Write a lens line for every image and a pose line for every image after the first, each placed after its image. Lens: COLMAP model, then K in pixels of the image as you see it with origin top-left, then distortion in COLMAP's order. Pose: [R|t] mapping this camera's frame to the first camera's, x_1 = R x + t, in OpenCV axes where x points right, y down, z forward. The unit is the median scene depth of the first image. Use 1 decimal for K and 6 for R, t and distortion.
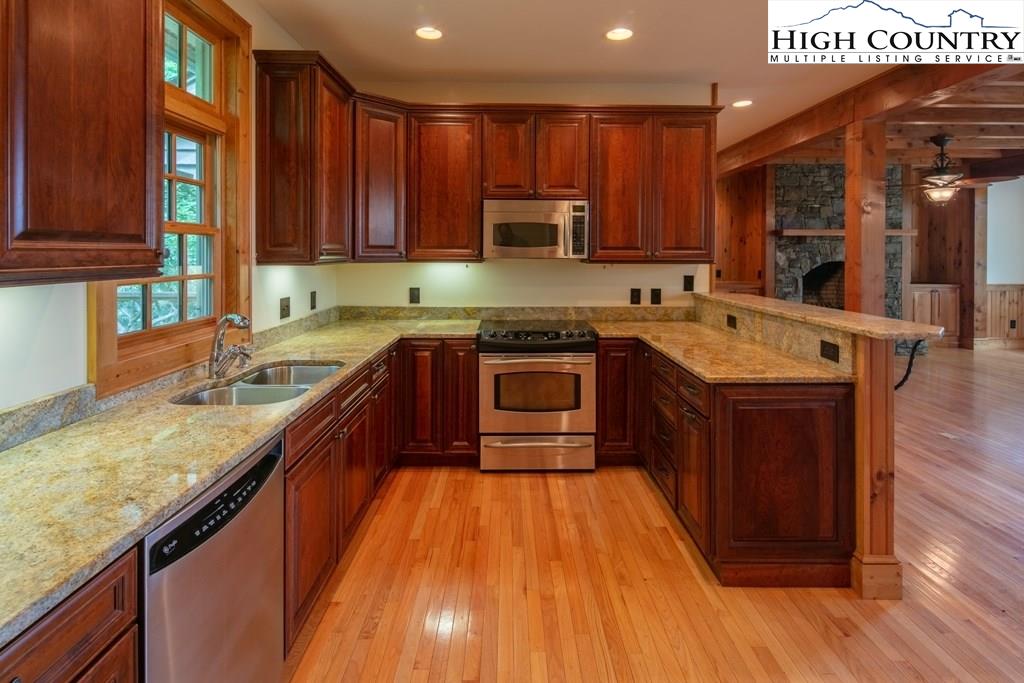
lens RADIAL K [[495.4, 0, 526.7], [0, 495.4, 254.6], [0, 0, 1]] dist [0.007736, -0.004956]
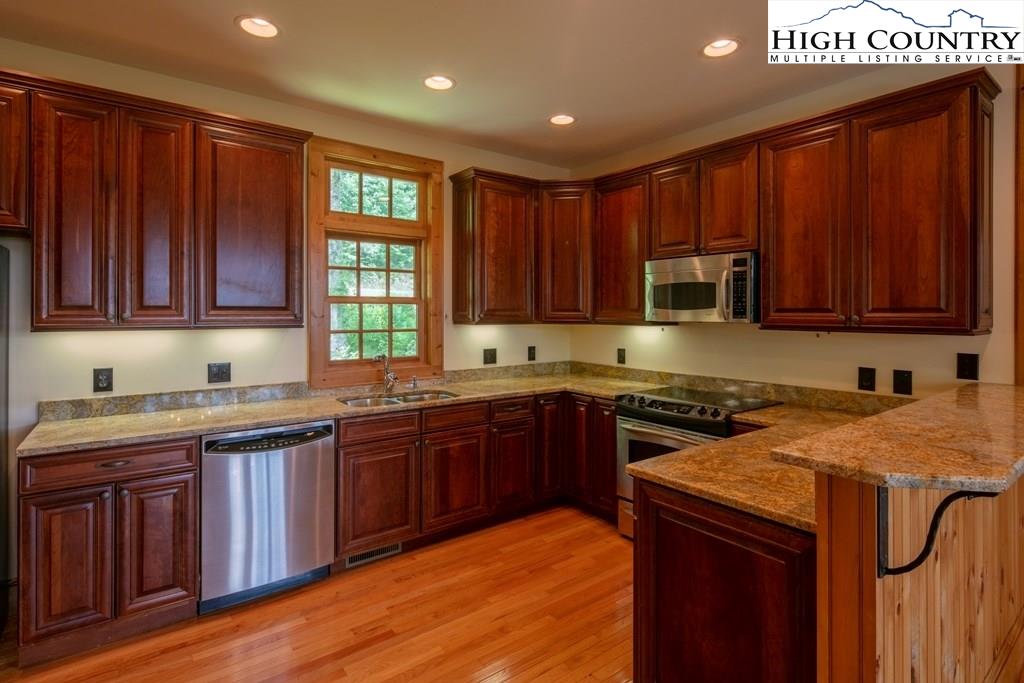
lens RADIAL K [[495.4, 0, 504.5], [0, 495.4, 312.6], [0, 0, 1]] dist [0.007736, -0.004956]
pose [[0.601338, -0.002290, -0.798992, 0.521368], [-0.003731, 0.999977, -0.005674, -0.003120], [0.798986, 0.006393, 0.601315, 0.191101]]
